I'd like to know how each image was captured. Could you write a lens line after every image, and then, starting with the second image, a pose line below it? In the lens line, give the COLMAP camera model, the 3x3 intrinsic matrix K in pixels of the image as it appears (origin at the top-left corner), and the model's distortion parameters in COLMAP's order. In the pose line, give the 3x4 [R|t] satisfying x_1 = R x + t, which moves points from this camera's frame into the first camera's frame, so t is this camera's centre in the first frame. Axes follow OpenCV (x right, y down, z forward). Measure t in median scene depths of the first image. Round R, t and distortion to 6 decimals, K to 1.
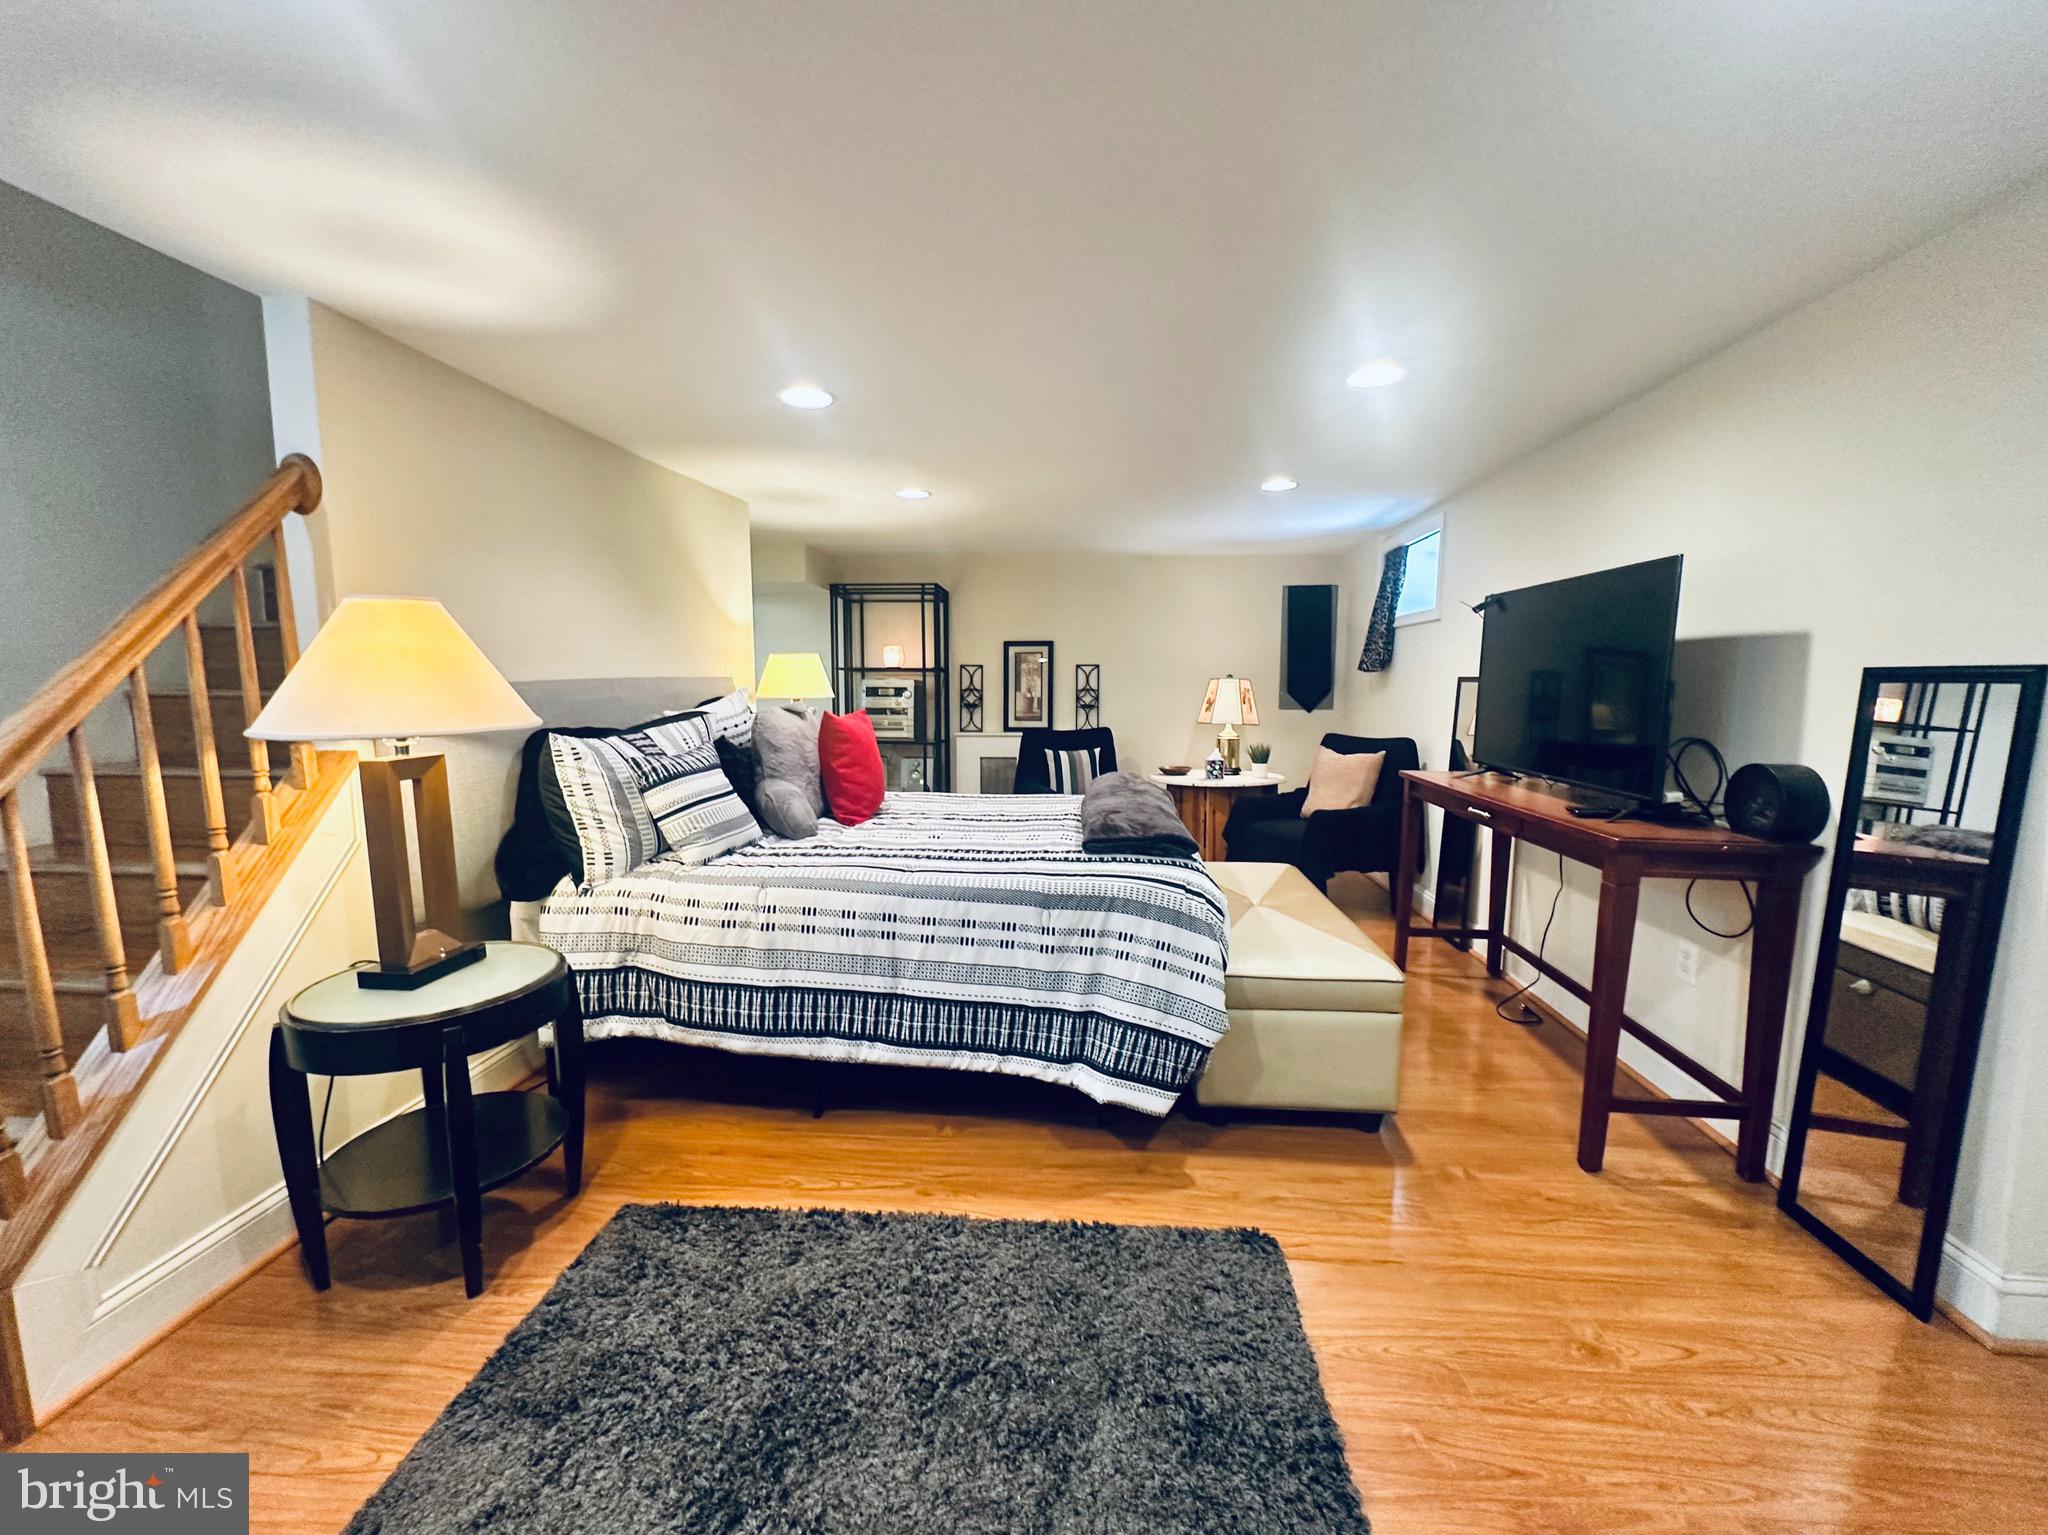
lens RADIAL K [[807.8, 0, 1024.0], [0, 807.8, 767.5], [0, 0, 1]] dist [-0.002235, -0.000168]
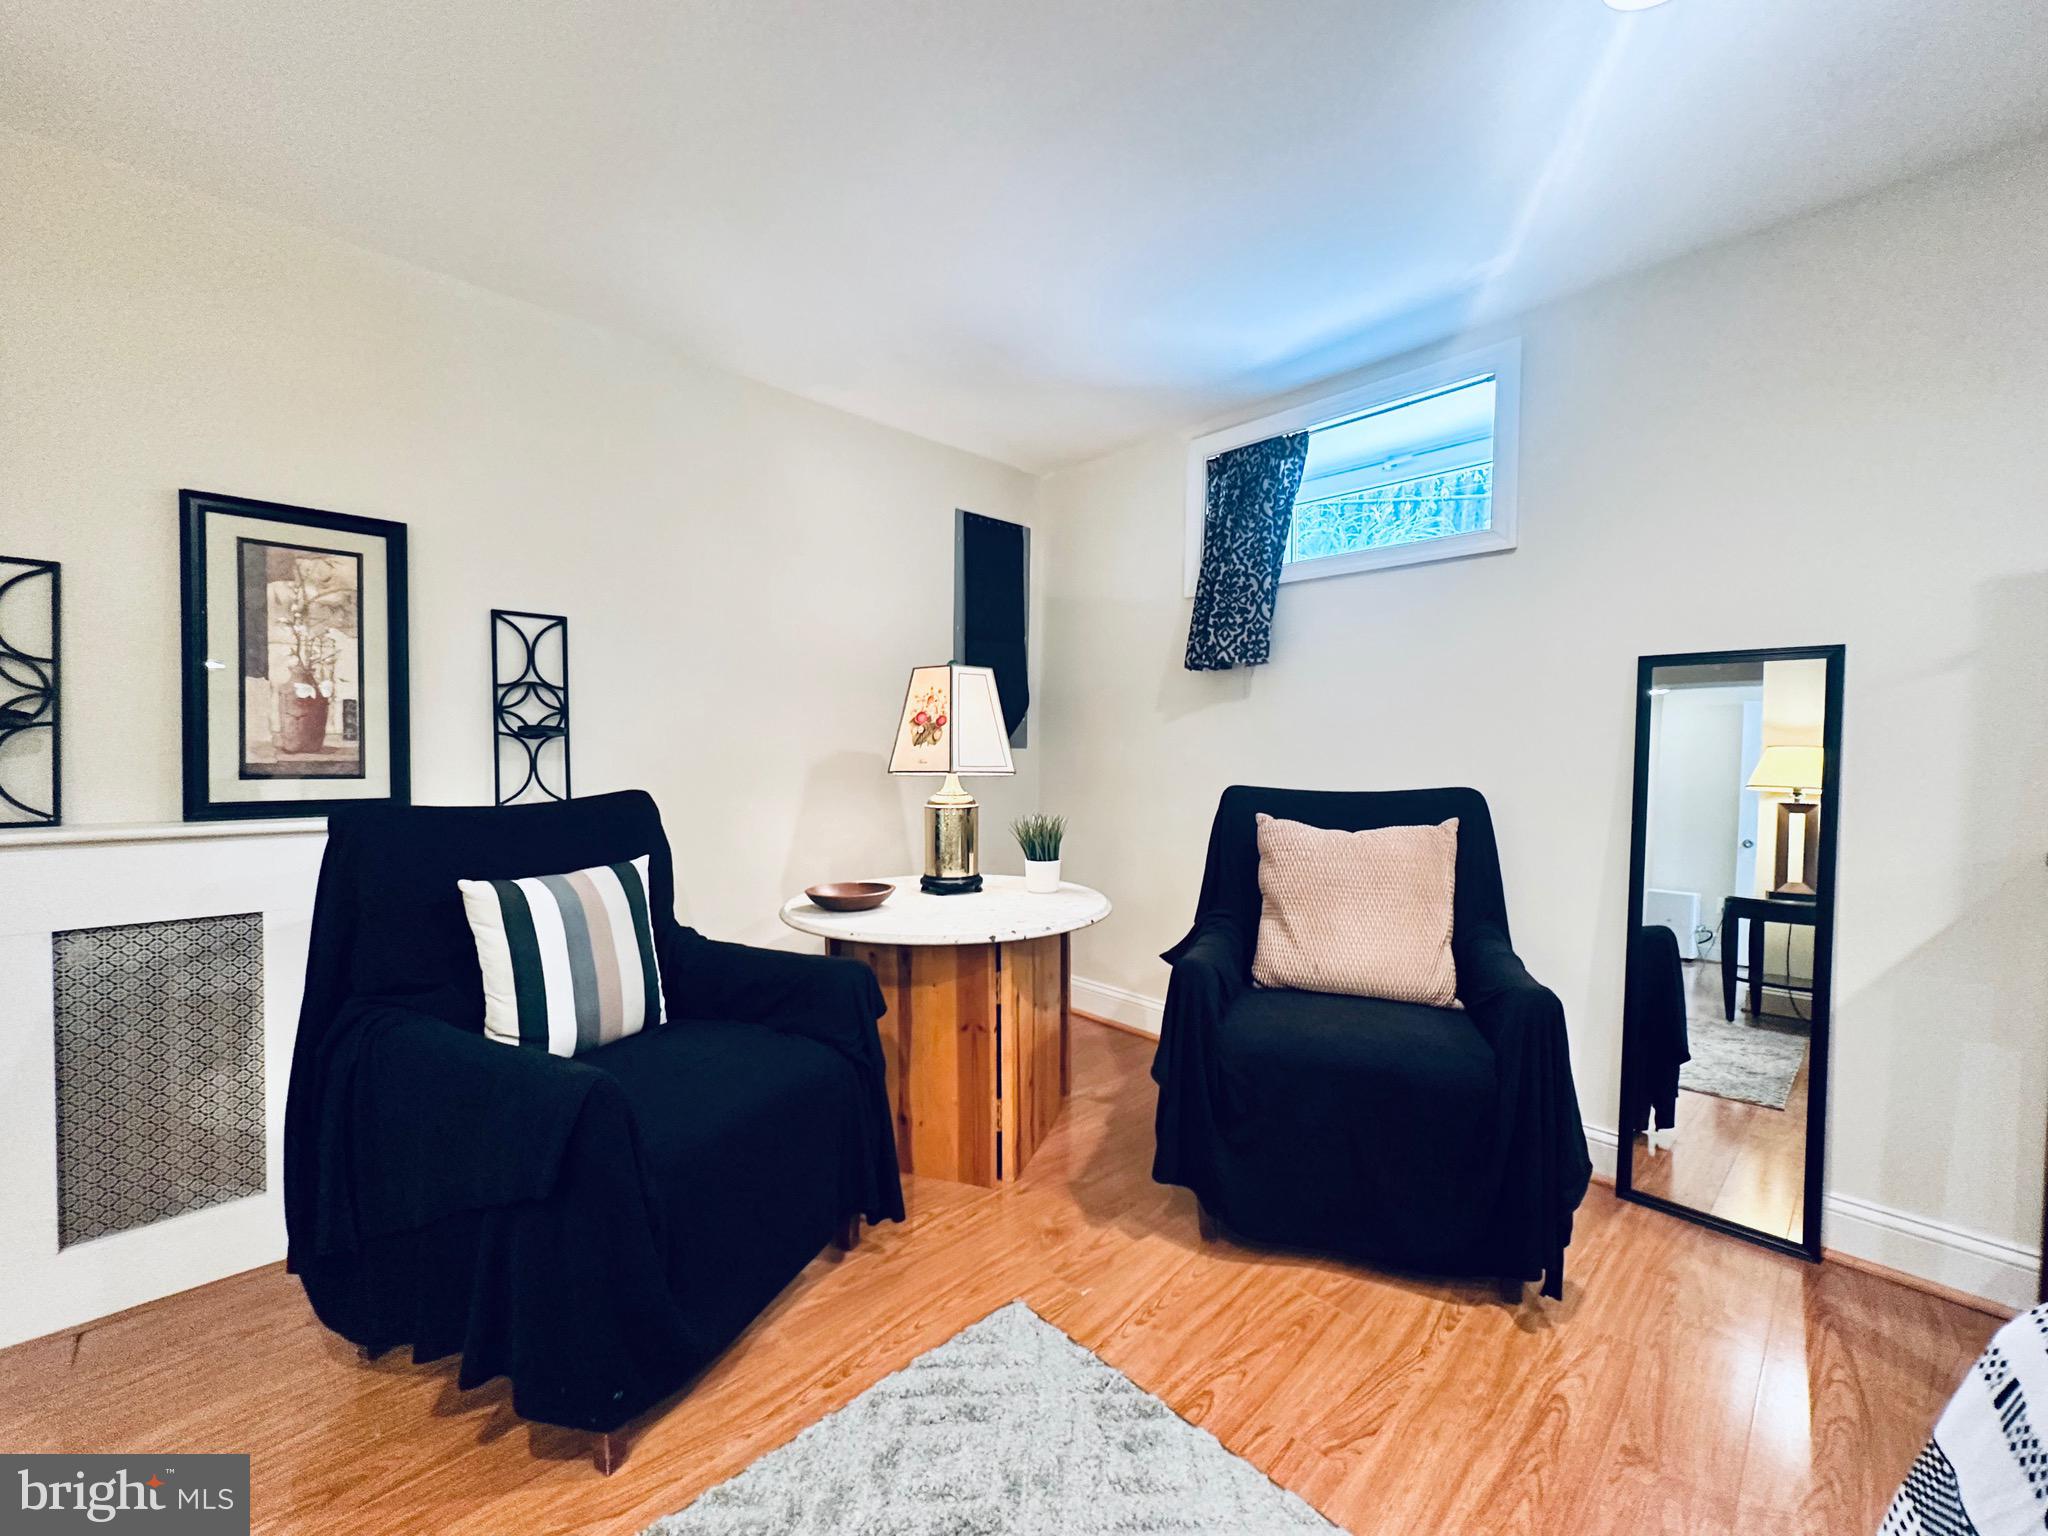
lens RADIAL K [[807.8, 0, 1024.0], [0, 807.8, 768.0], [0, 0, 1]] dist [-0.002235, -0.000168]
pose [[0.659429, -0.012955, 0.751655, -0.042625], [0.063842, 0.997205, -0.038821, -0.033758], [-0.749051, 0.073587, 0.658413, 0.616297]]
